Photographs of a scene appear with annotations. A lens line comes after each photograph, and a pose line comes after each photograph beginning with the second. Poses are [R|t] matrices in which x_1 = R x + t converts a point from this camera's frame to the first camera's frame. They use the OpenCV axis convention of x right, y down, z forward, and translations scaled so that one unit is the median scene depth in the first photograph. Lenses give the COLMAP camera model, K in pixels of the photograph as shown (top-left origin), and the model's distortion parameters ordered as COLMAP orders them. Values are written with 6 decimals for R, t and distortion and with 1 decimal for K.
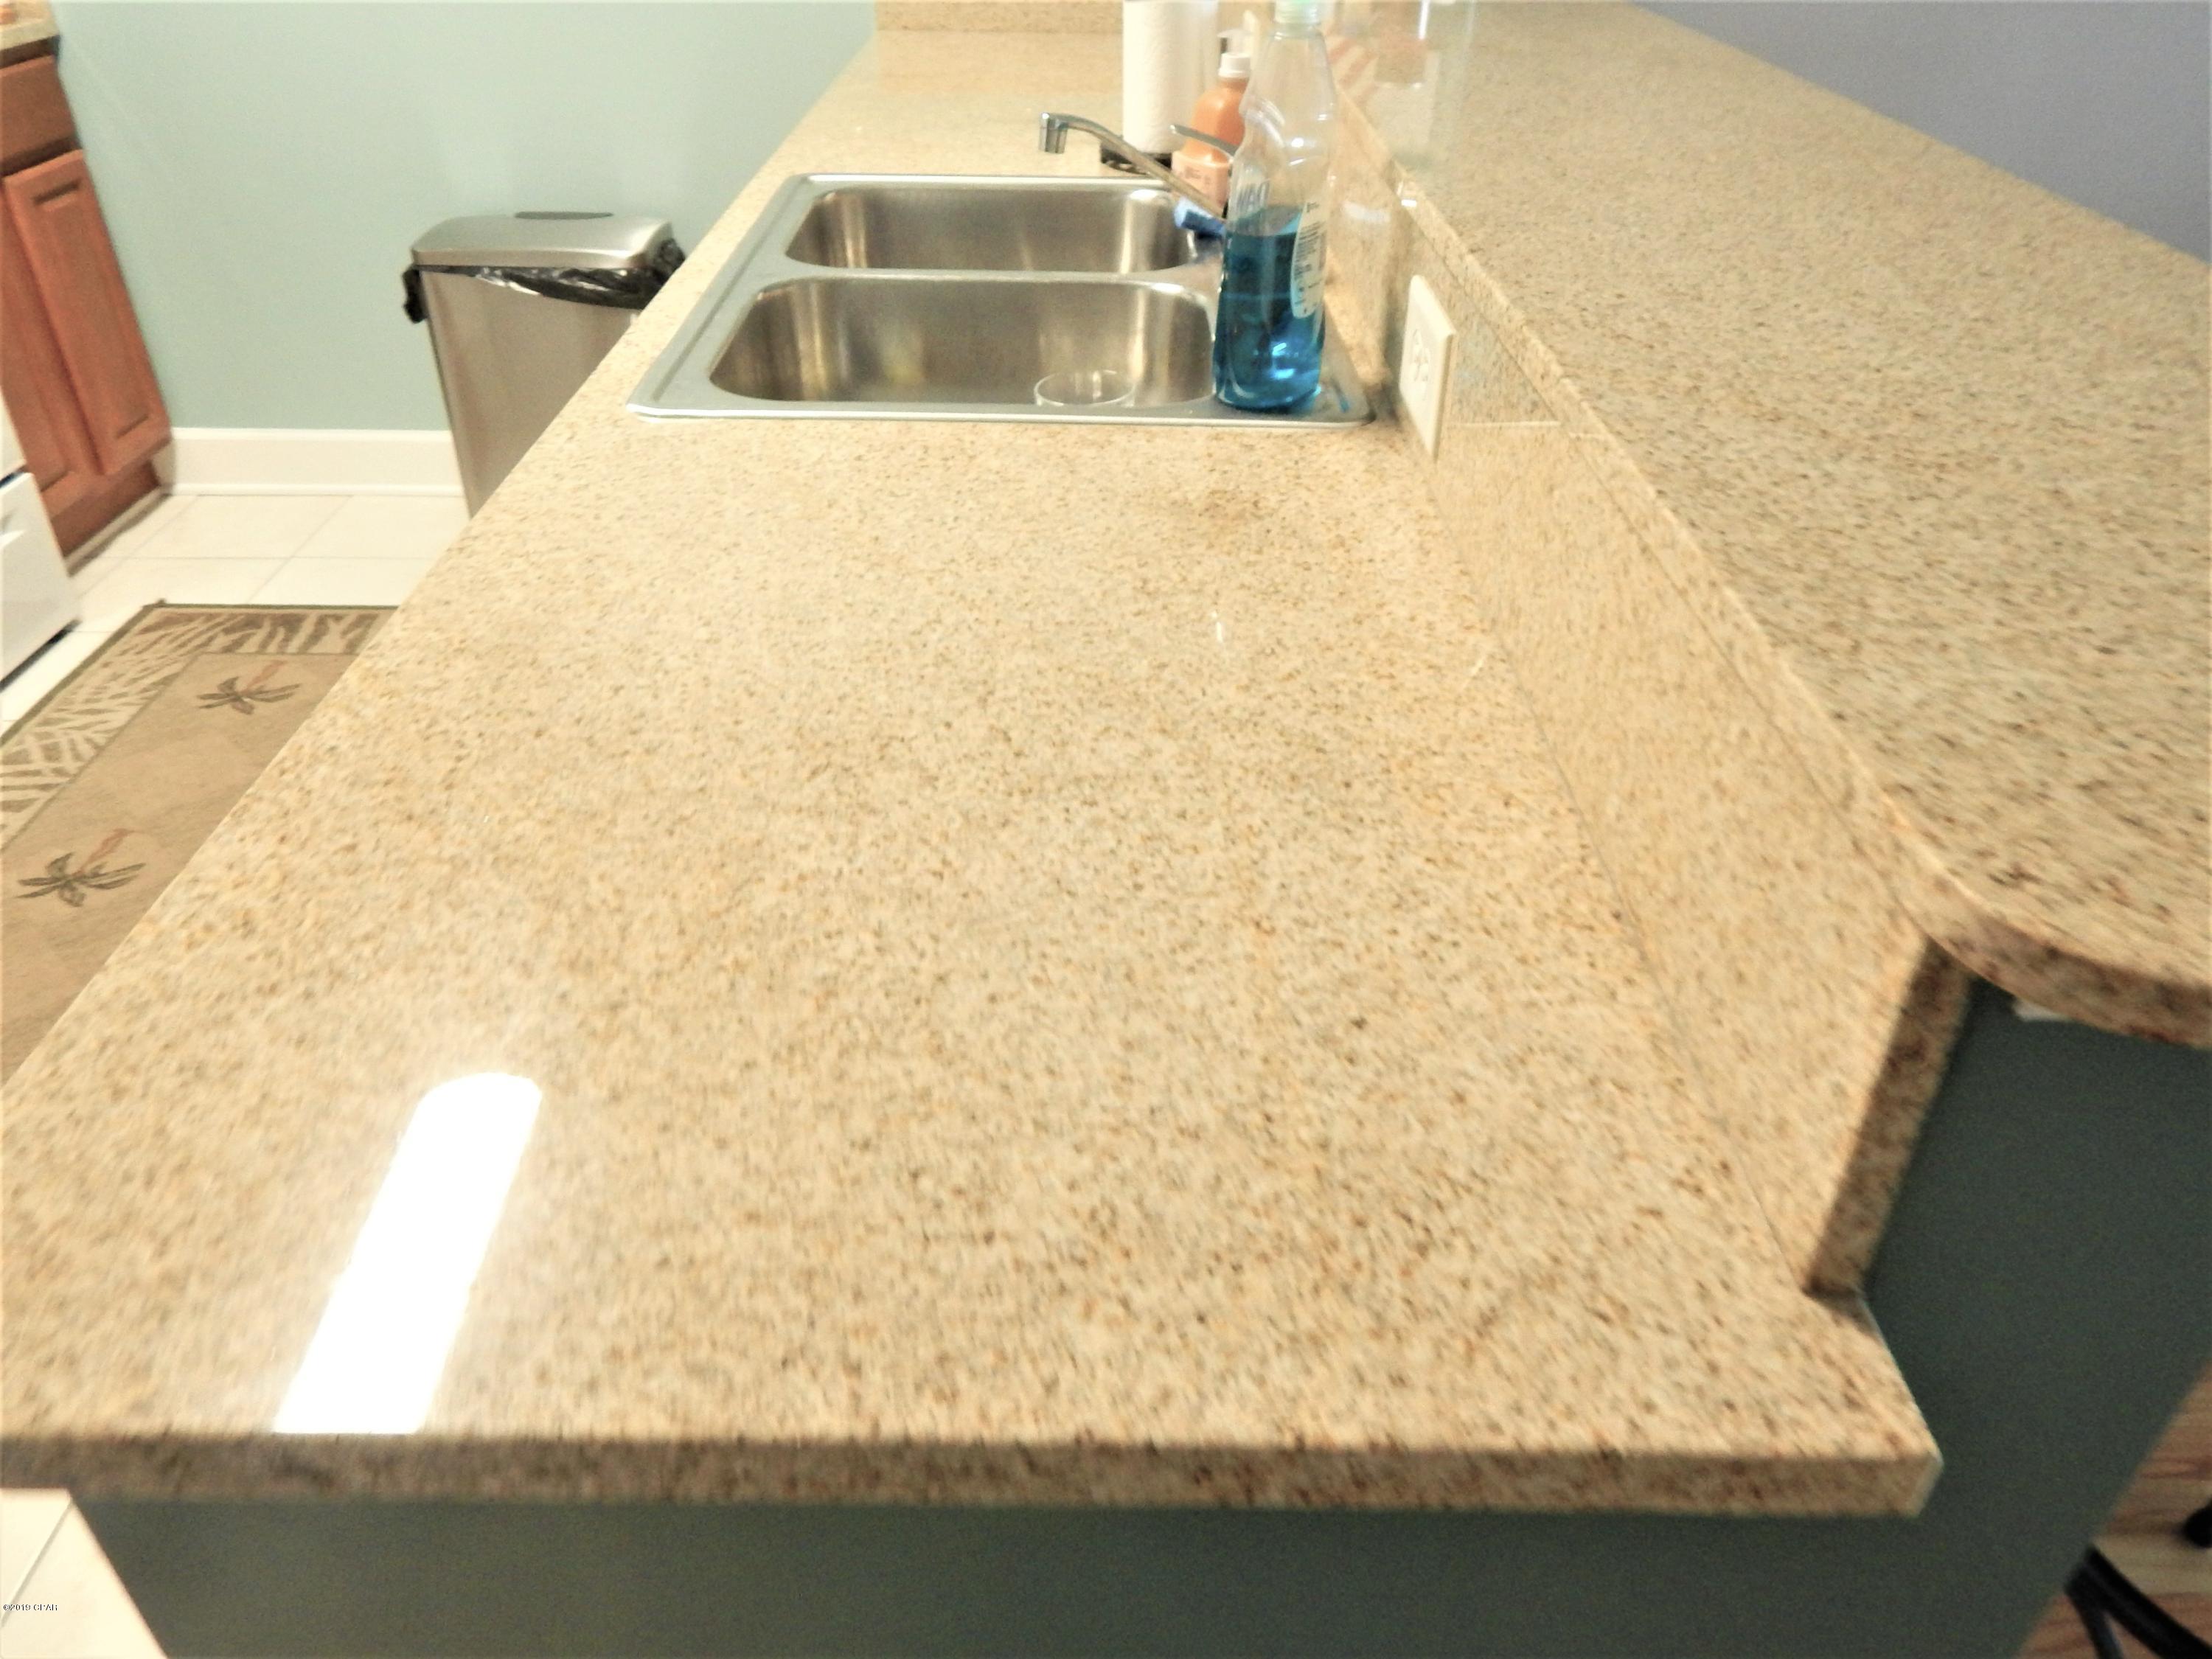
lens RADIAL K [[1607.0, 0, 1112.6], [0, 1607.0, 824.2], [0, 0, 1]] dist [0.005588, -0.007995]
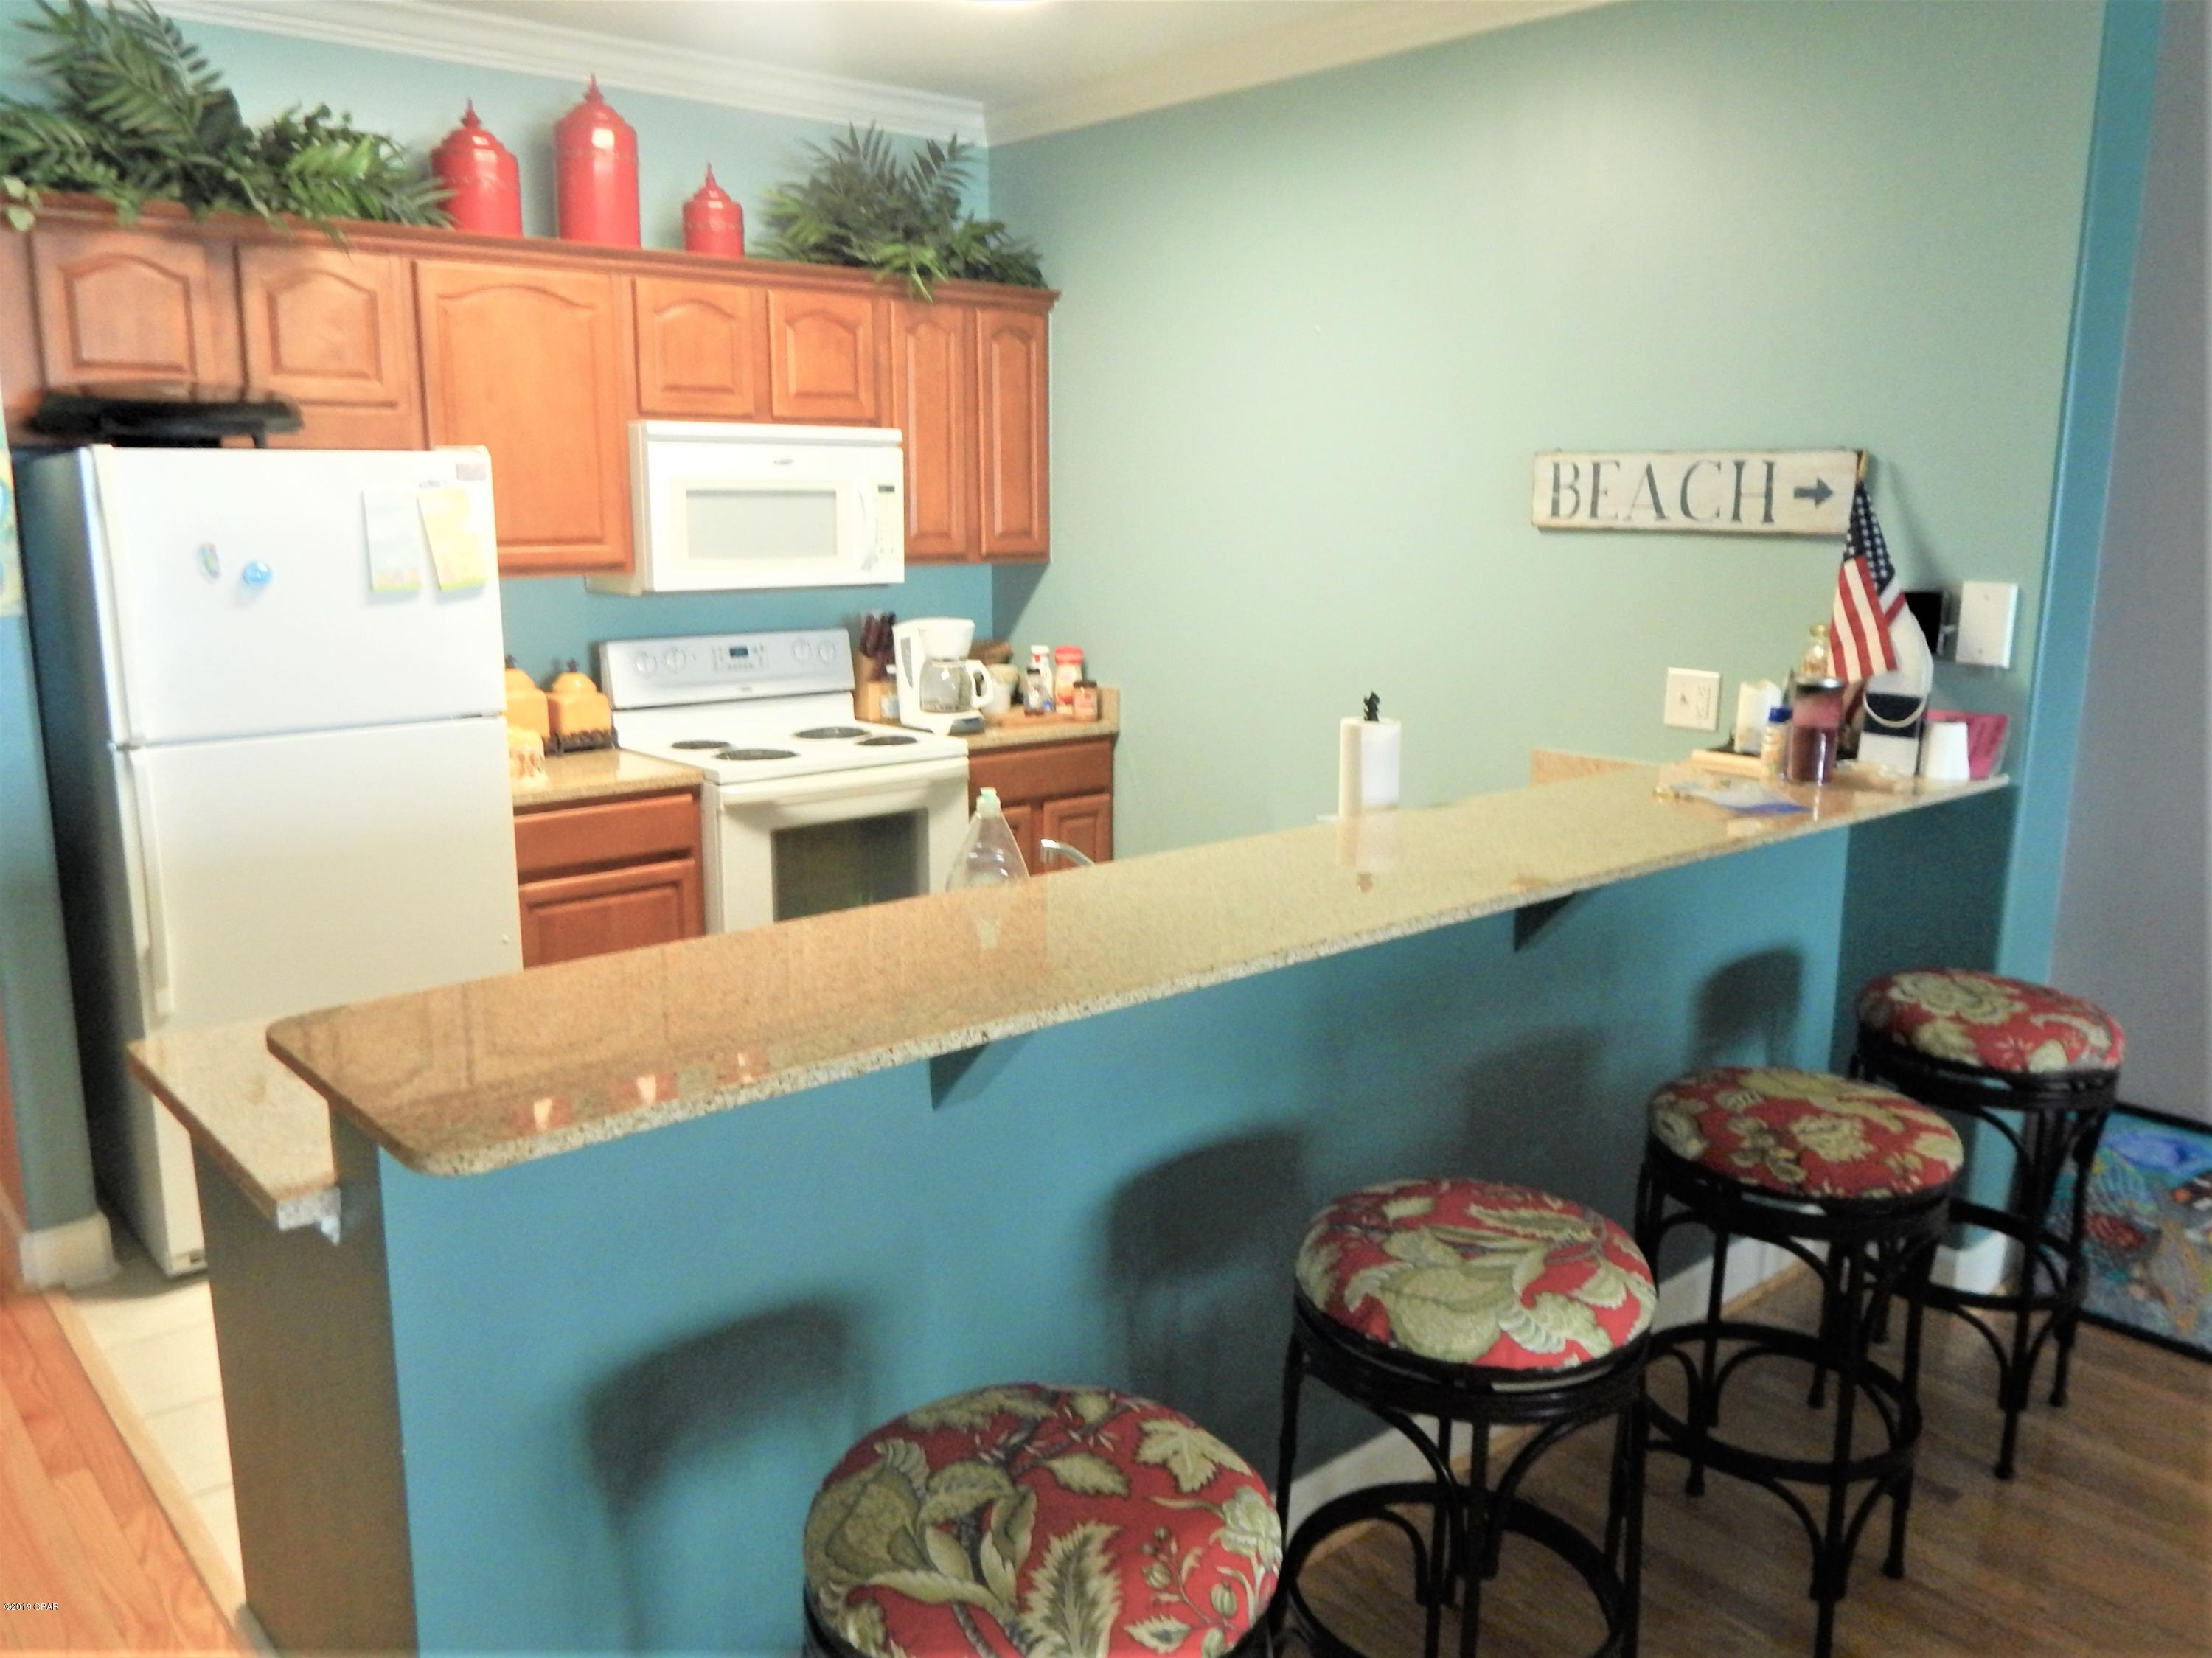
lens RADIAL K [[1711.2, 0, 1119.0], [0, 1711.2, 807.4], [0, 0, 1]] dist [-0.004713, 0.003192]
pose [[0.648666, 0.130075, -0.749875, 0.726592], [-0.416282, 0.885476, -0.206501, -0.063585], [0.637135, 0.446109, 0.628526, -0.076894]]
